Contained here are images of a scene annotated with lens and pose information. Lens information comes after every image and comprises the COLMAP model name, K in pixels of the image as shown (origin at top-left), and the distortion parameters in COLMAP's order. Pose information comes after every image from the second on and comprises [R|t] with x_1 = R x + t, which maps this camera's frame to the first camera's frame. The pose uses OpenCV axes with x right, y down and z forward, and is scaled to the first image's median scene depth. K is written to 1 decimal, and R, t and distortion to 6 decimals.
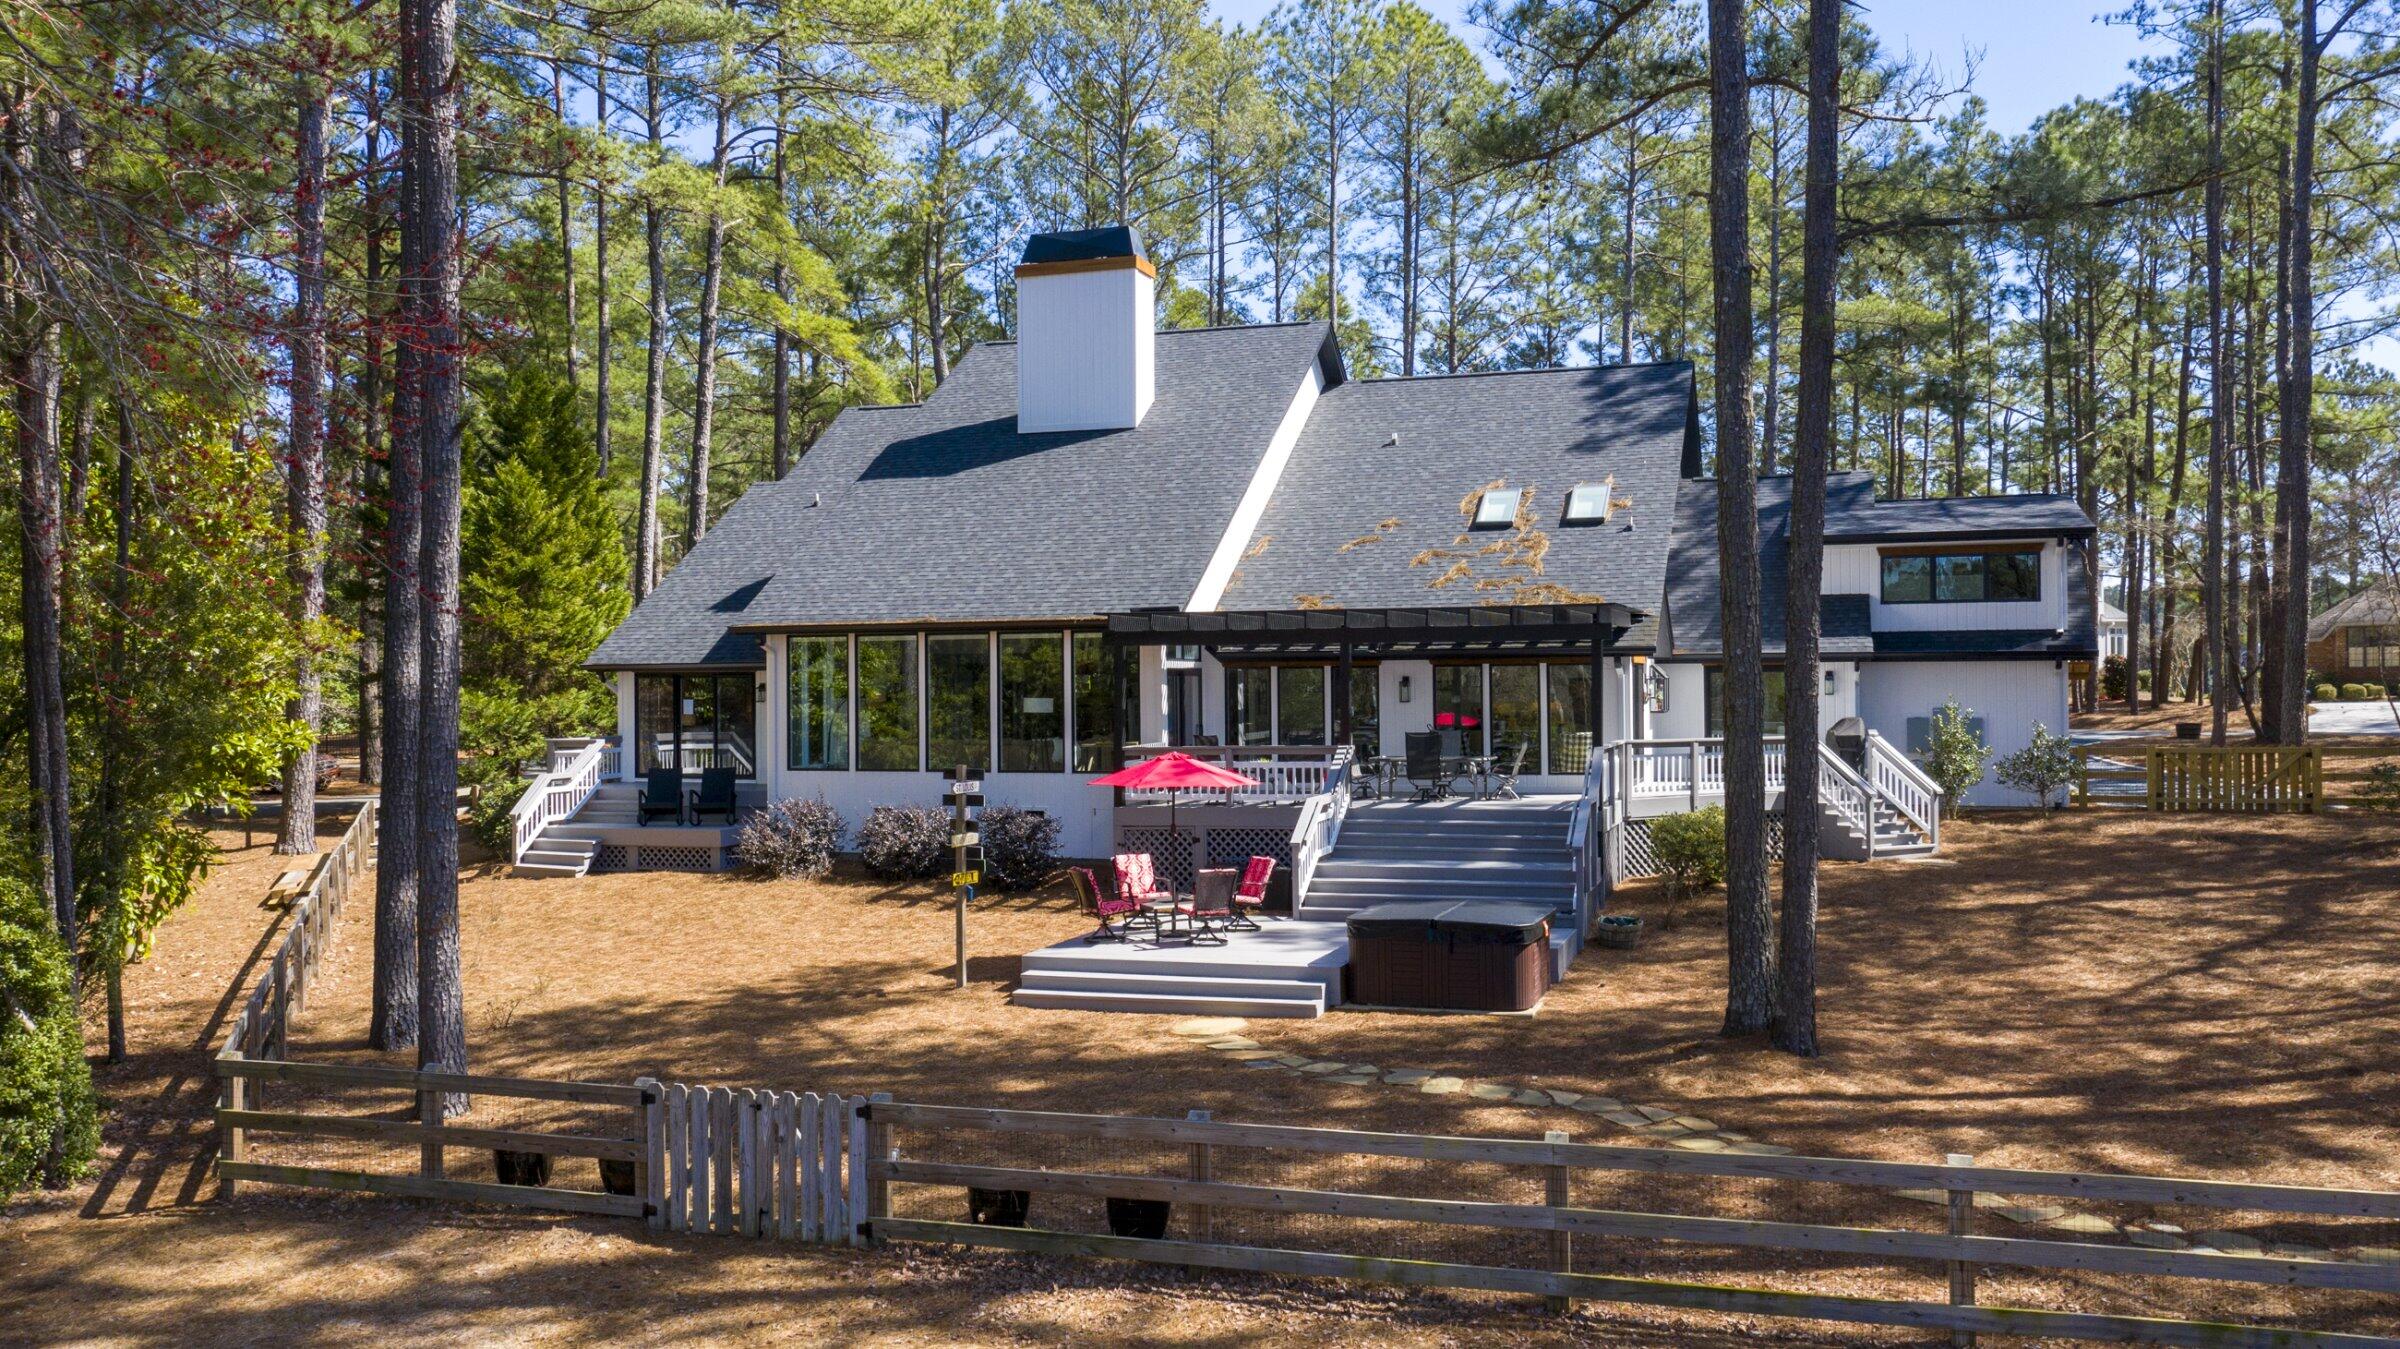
lens RADIAL K [[1903.2, 0, 1200.0], [0, 1903.2, 674.5], [0, 0, 1]] dist [-0.002745, 0.001629]
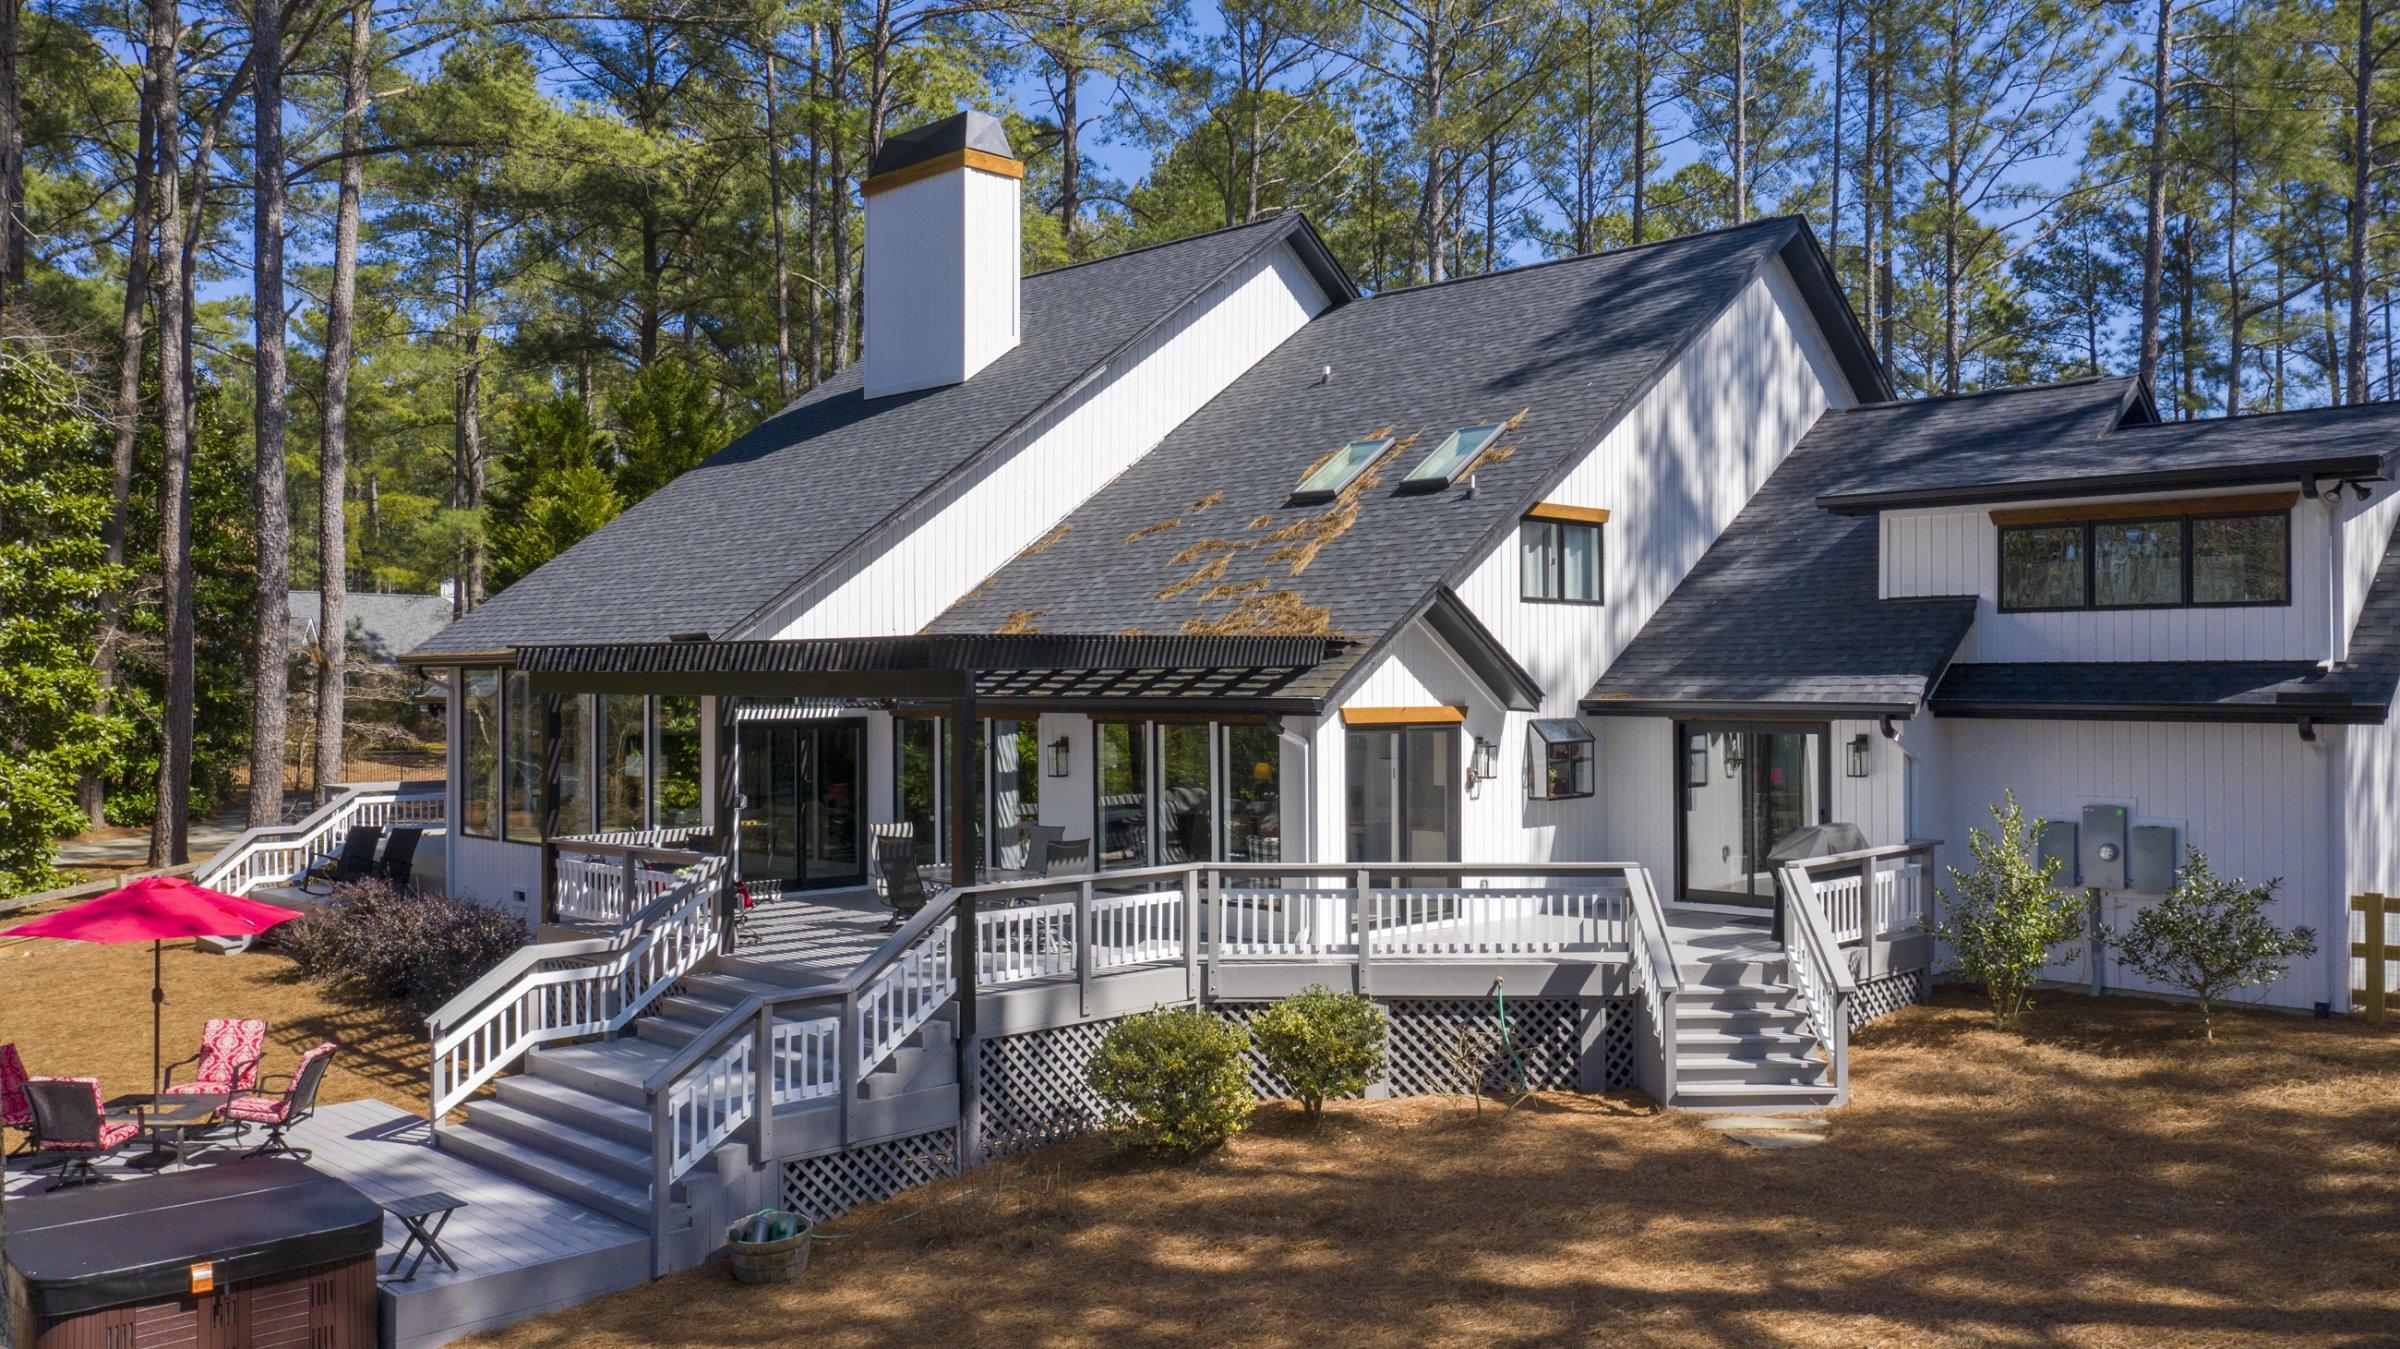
lens RADIAL K [[1903.2, 0, 1200.0], [0, 1903.2, 674.5], [0, 0, 1]] dist [-0.002745, 0.001629]
pose [[0.890246, 0.005303, -0.455449, 0.385526], [-0.002769, 0.999977, 0.006231, -0.021142], [0.455472, -0.004286, 0.890240, 0.382983]]
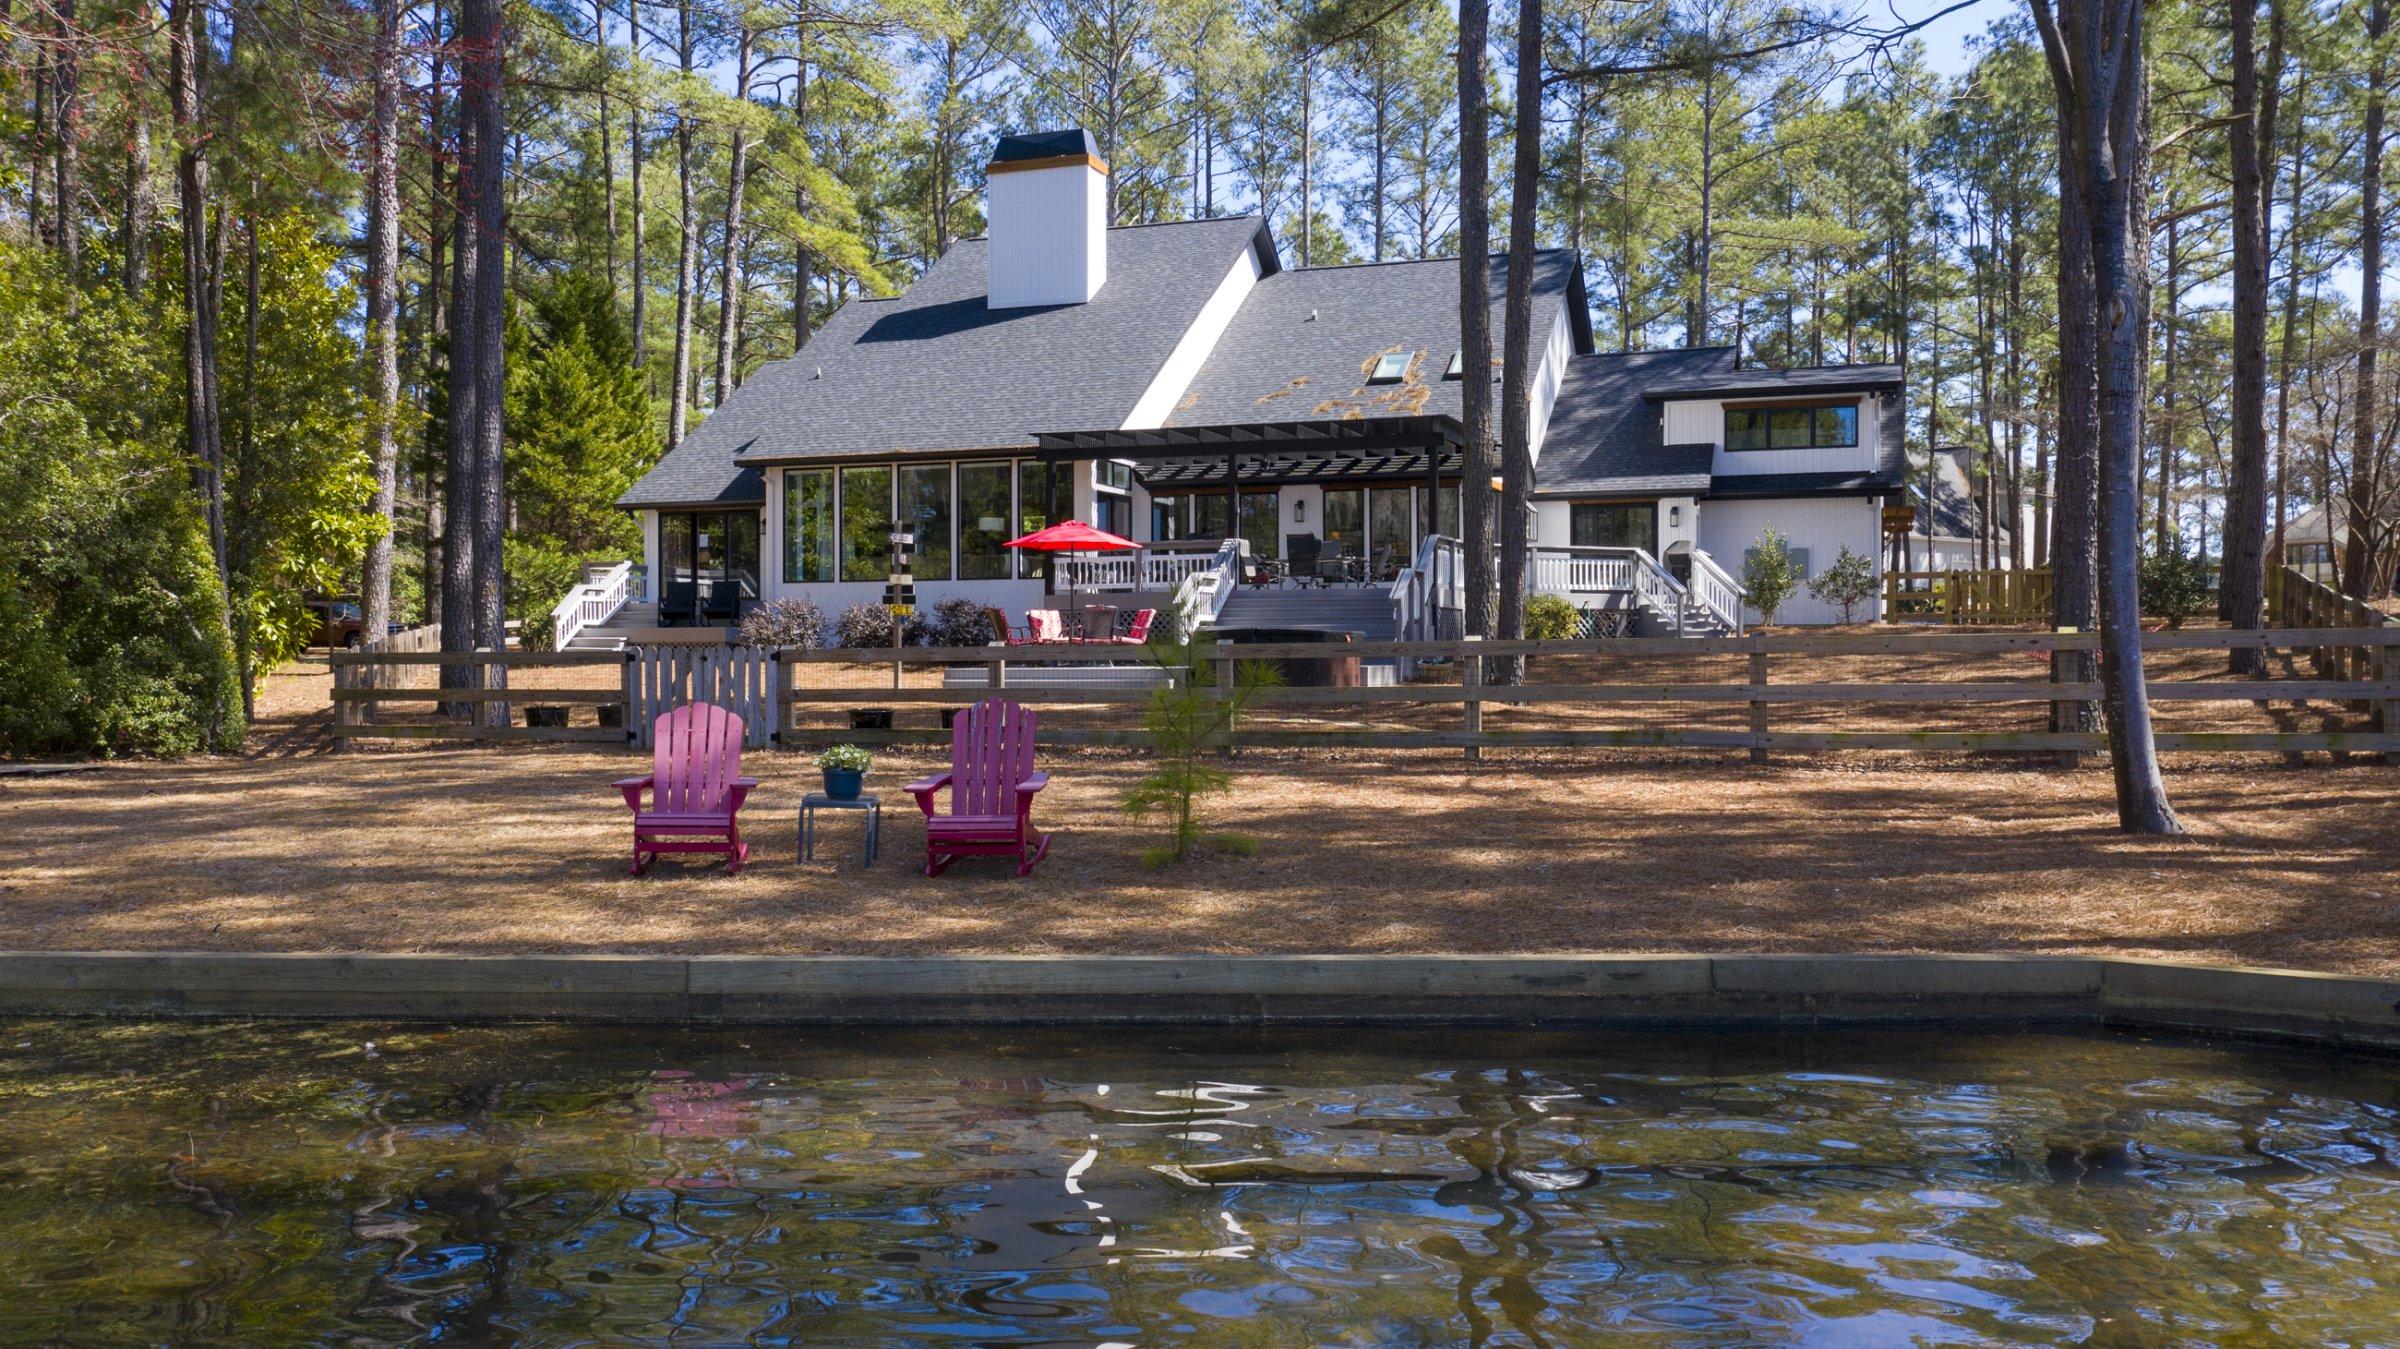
lens RADIAL K [[1903.2, 0, 1200.0], [0, 1903.2, 674.5], [0, 0, 1]] dist [-0.002745, 0.001629]
pose [[0.999591, 0.006477, -0.027858, 0.068636], [-0.006127, 0.999902, 0.012614, 0.082136], [0.027937, -0.012438, 0.999532, -0.161537]]
